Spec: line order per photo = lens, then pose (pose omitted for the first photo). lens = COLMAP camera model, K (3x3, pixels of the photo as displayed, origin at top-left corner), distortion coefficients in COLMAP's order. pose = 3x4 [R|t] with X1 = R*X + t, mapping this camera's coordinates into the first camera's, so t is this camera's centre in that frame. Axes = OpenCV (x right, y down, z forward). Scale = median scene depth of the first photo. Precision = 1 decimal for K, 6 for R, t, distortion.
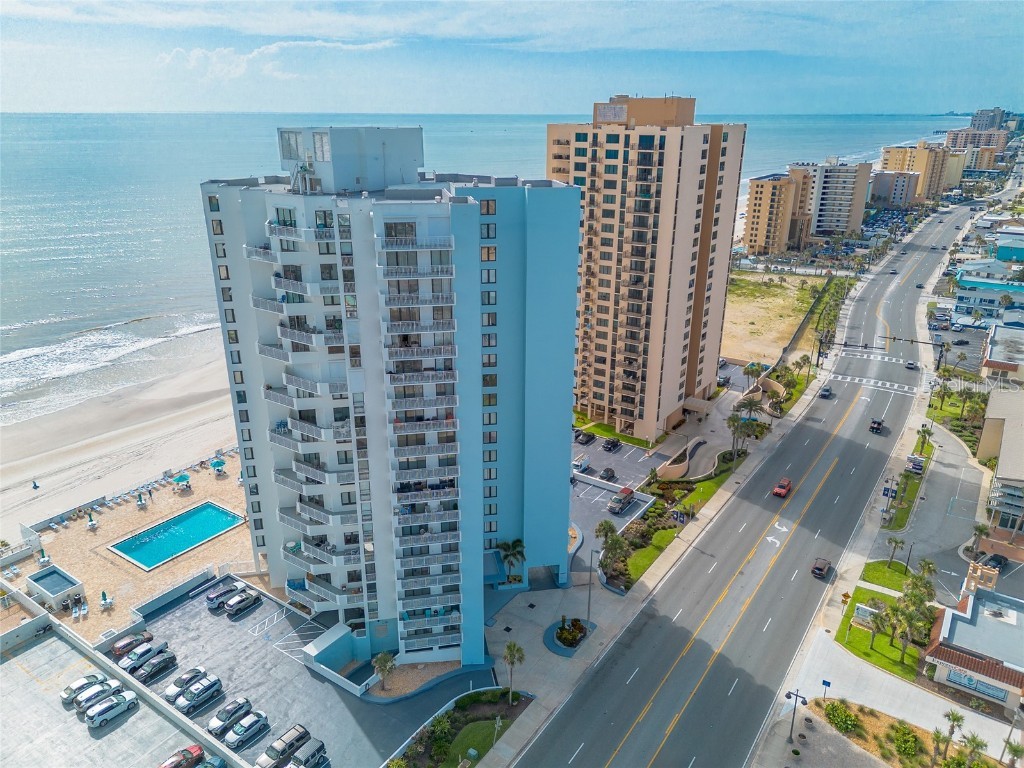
lens RADIAL K [[714.9, 0, 516.0], [0, 714.9, 386.7], [0, 0, 1]] dist [-0.007946, -0.004839]
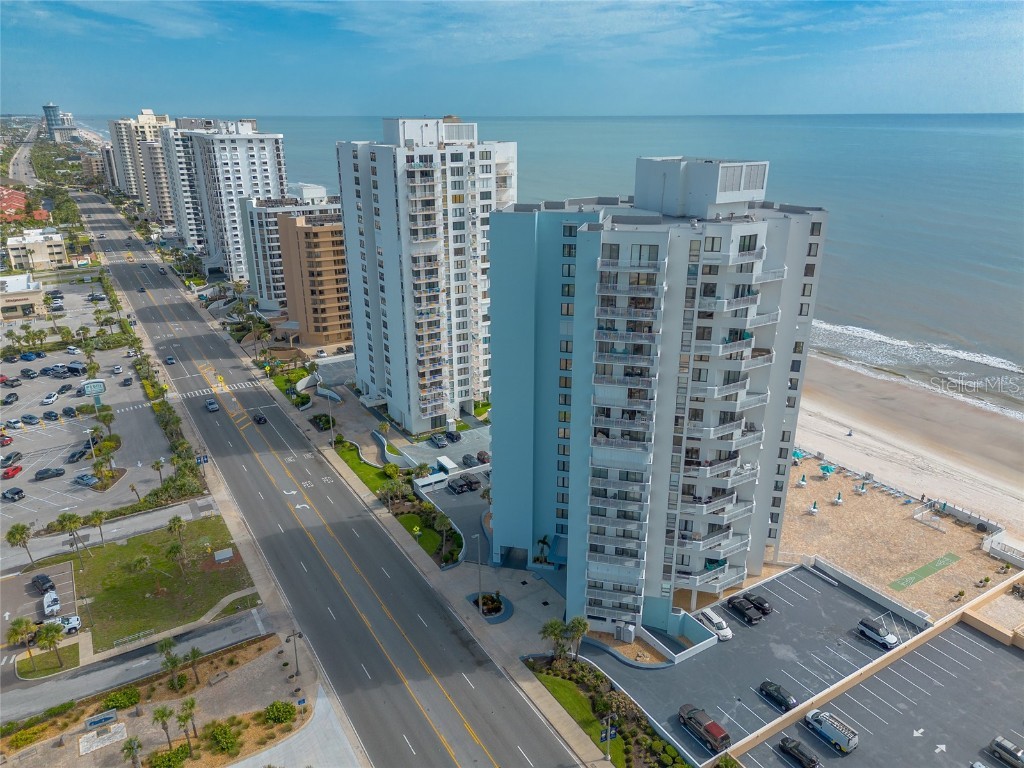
lens RADIAL K [[714.9, 0, 516.0], [0, 714.9, 386.7], [0, 0, 1]] dist [-0.007946, -0.004839]
pose [[-0.401601, 0.316818, -0.859269, 0.942277], [-0.320890, 0.830096, 0.456038, -0.483145], [0.857757, 0.458876, -0.231704, 1.156322]]
